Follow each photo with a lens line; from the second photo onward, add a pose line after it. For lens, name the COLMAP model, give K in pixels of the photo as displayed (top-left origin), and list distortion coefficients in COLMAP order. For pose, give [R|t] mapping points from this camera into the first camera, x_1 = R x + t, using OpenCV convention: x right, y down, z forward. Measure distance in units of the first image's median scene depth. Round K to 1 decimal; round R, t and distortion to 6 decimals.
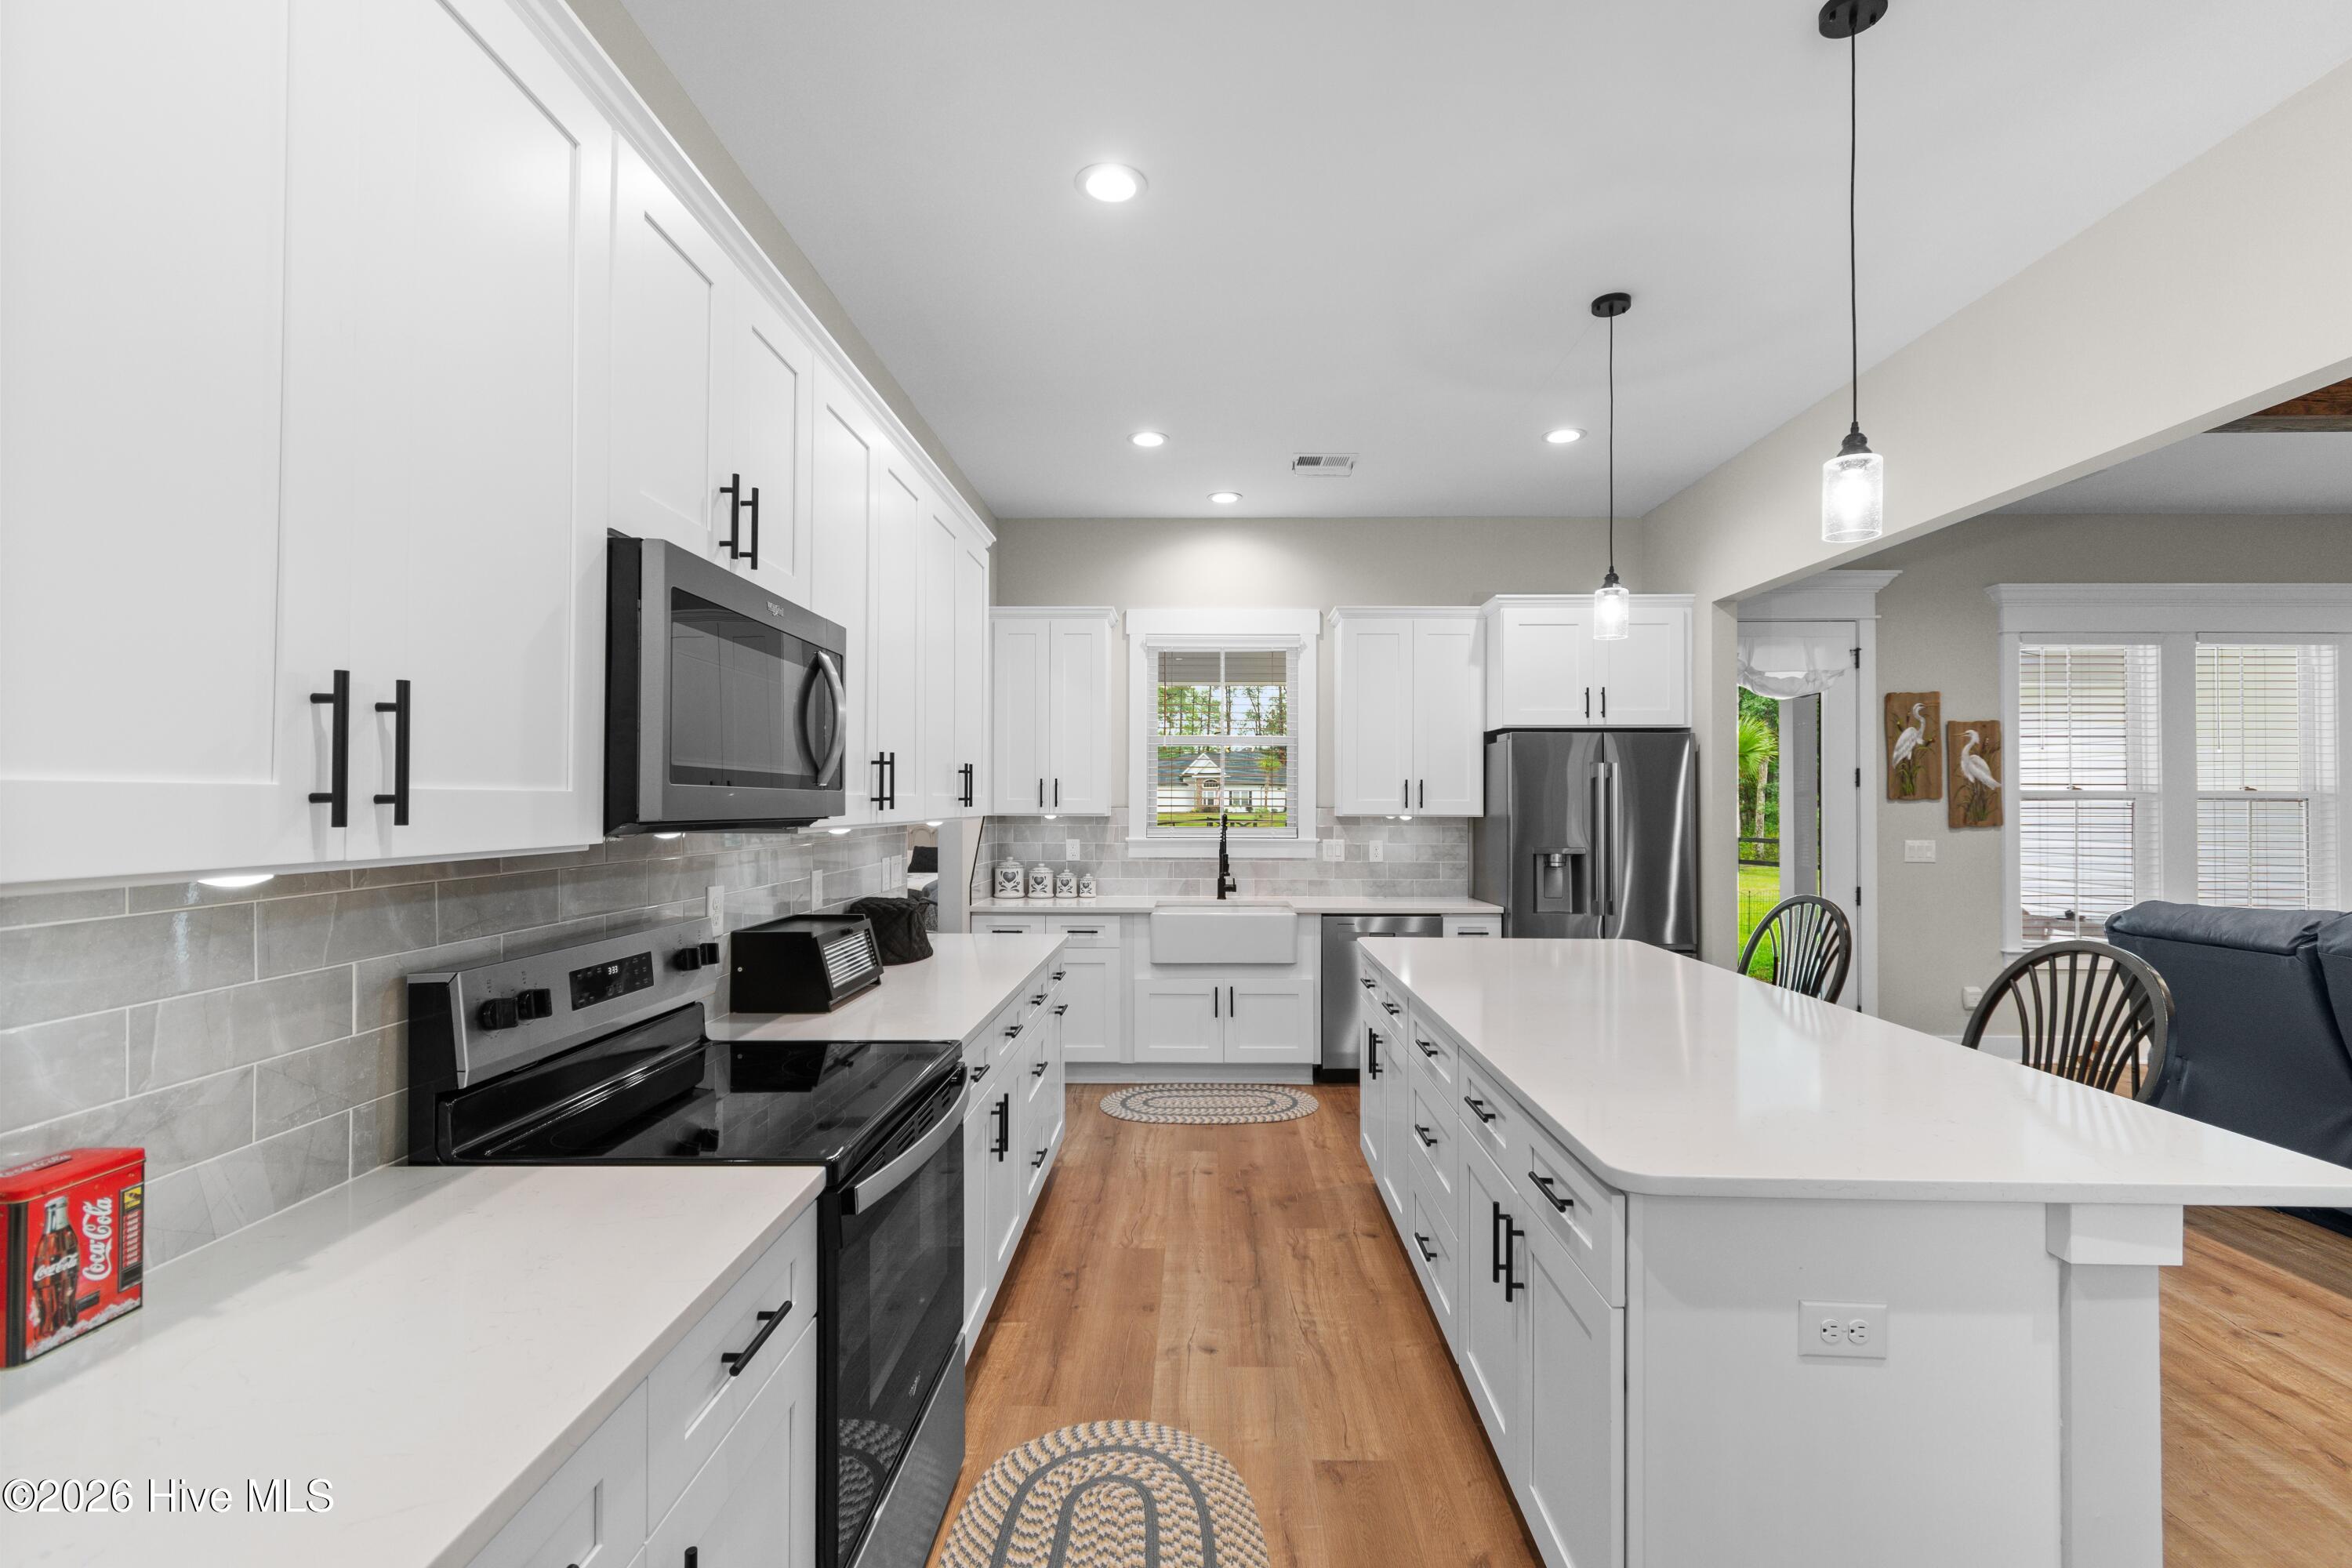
lens RADIAL K [[1030.8, 0, 1166.0], [0, 1030.8, 788.4], [0, 0, 1]] dist [-0.010174, 0.000963]
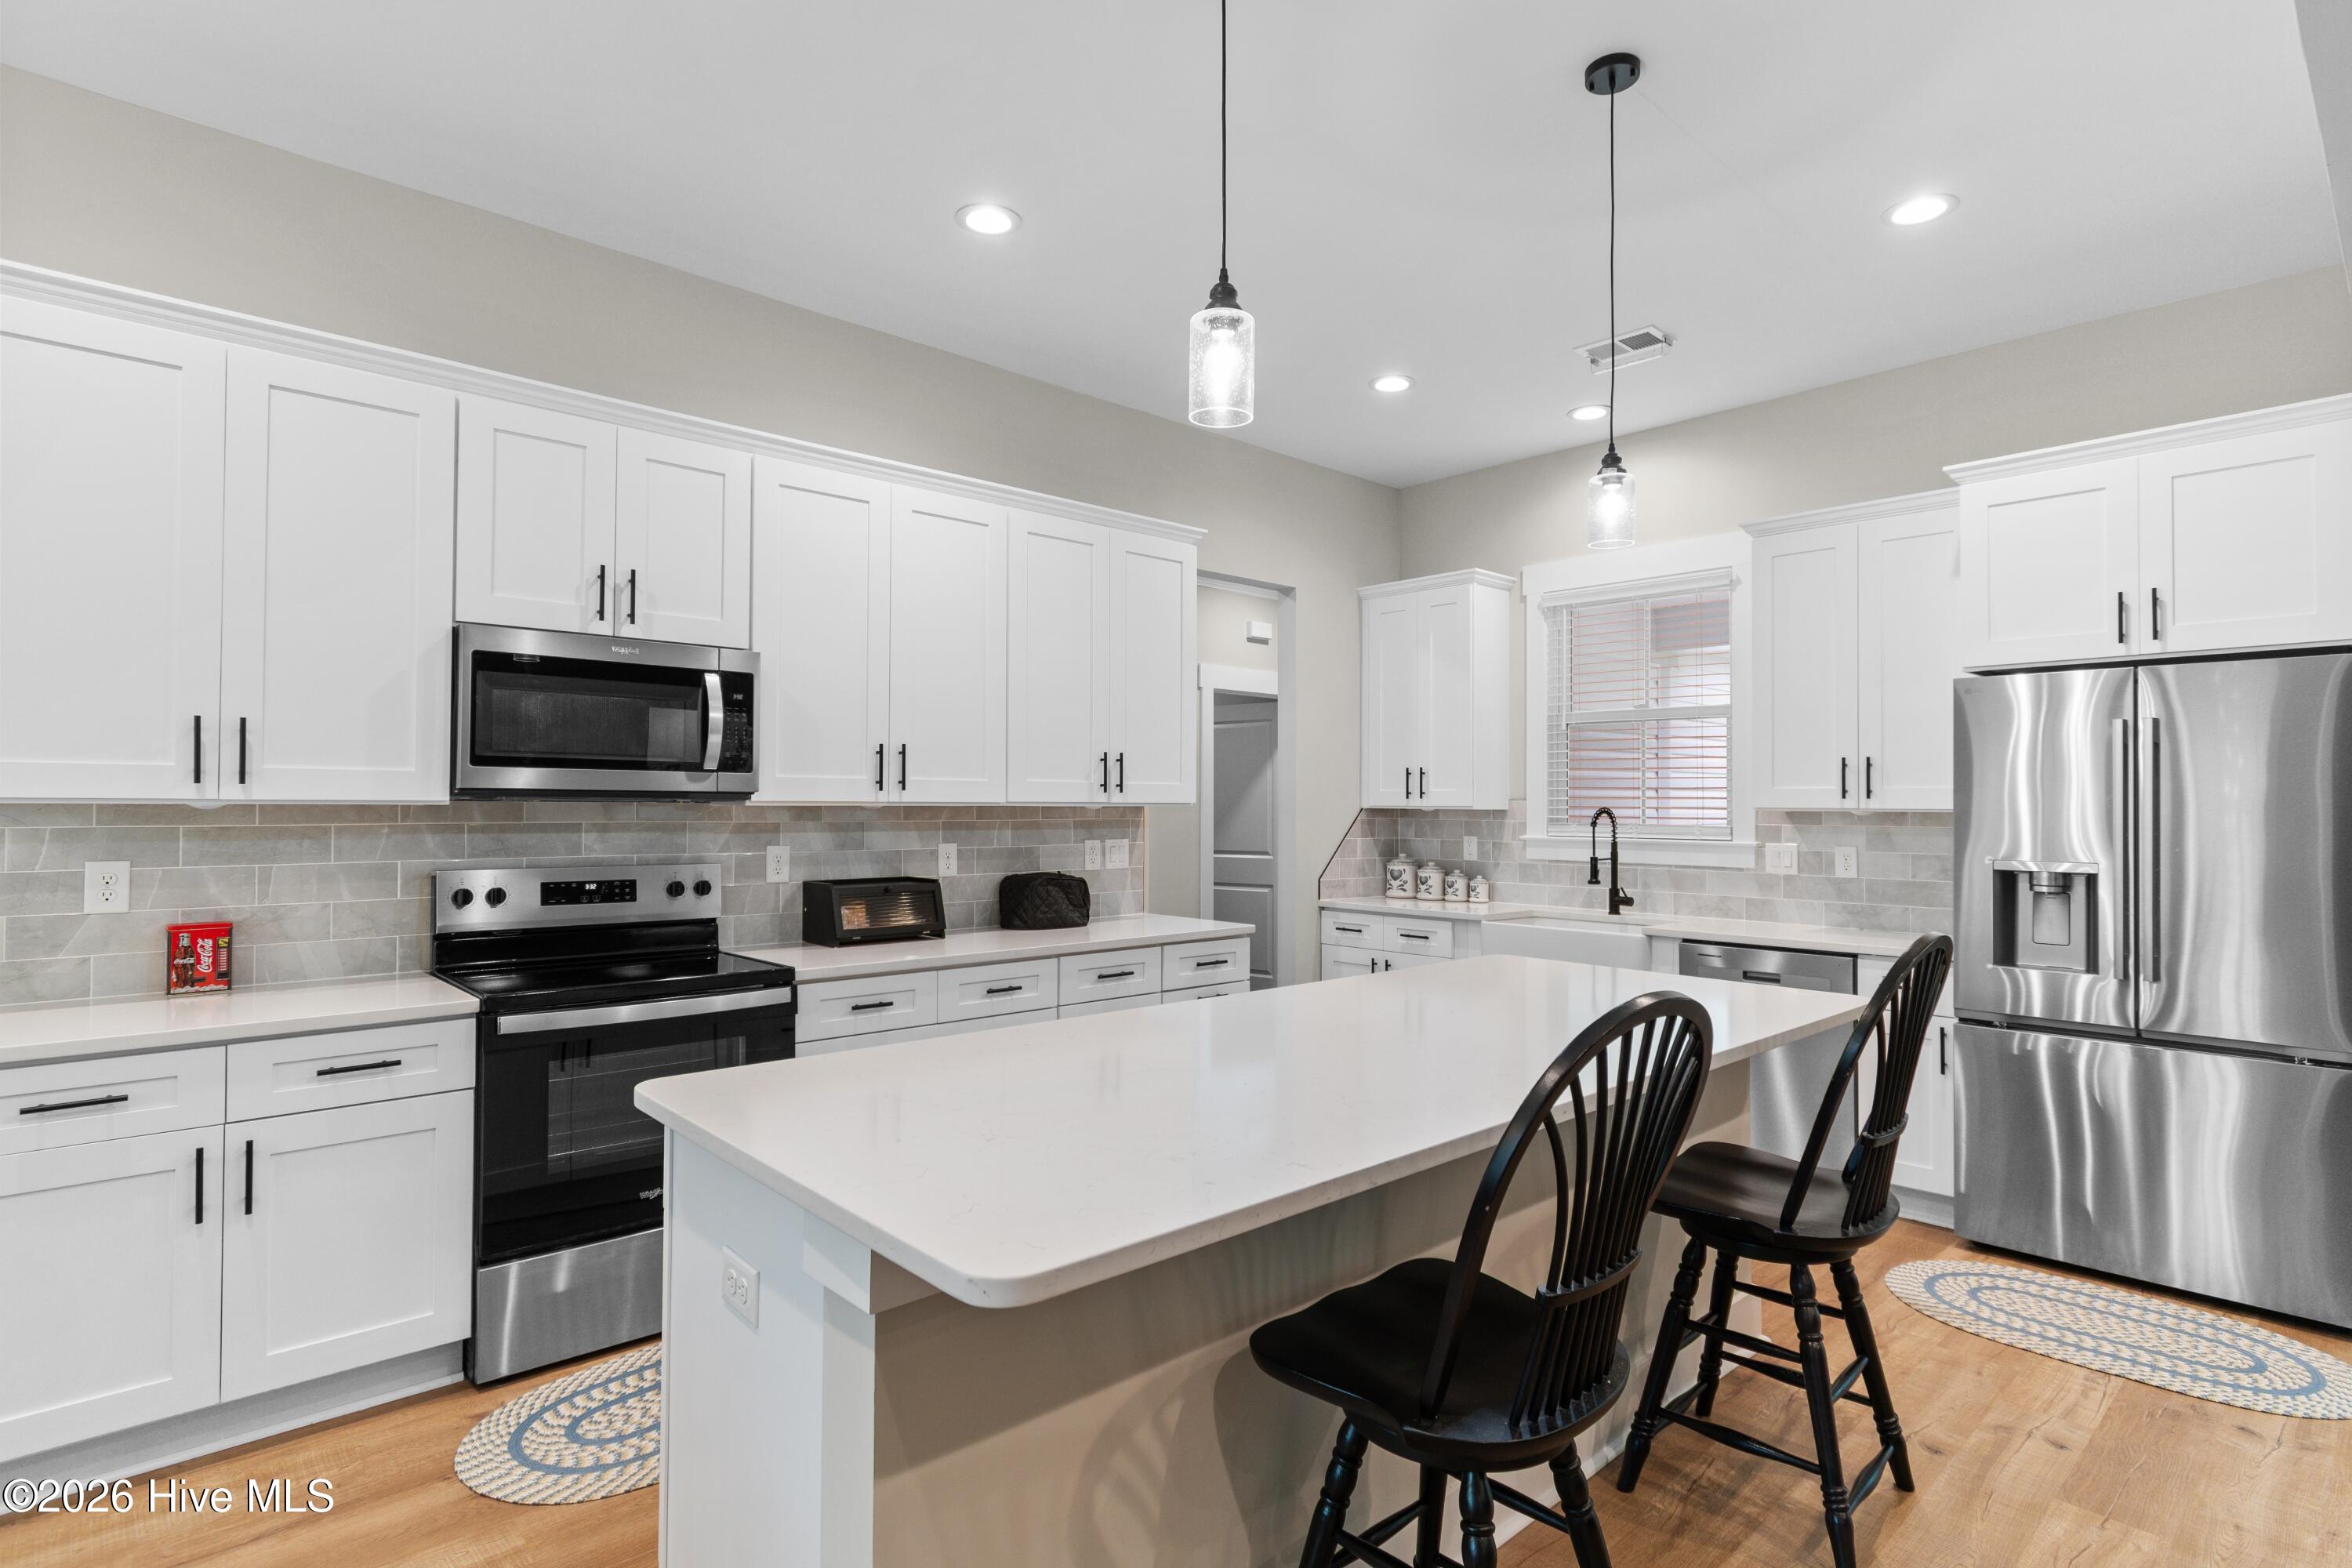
lens RADIAL K [[1123.9, 0, 1161.2], [0, 1123.9, 787.0], [0, 0, 1]] dist [-0.010461, -0.000783]
pose [[0.686347, -0.012185, -0.727172, 0.964661], [0.006931, 0.999924, -0.010214, 0.033976], [0.727241, 0.001970, 0.686379, 0.330038]]
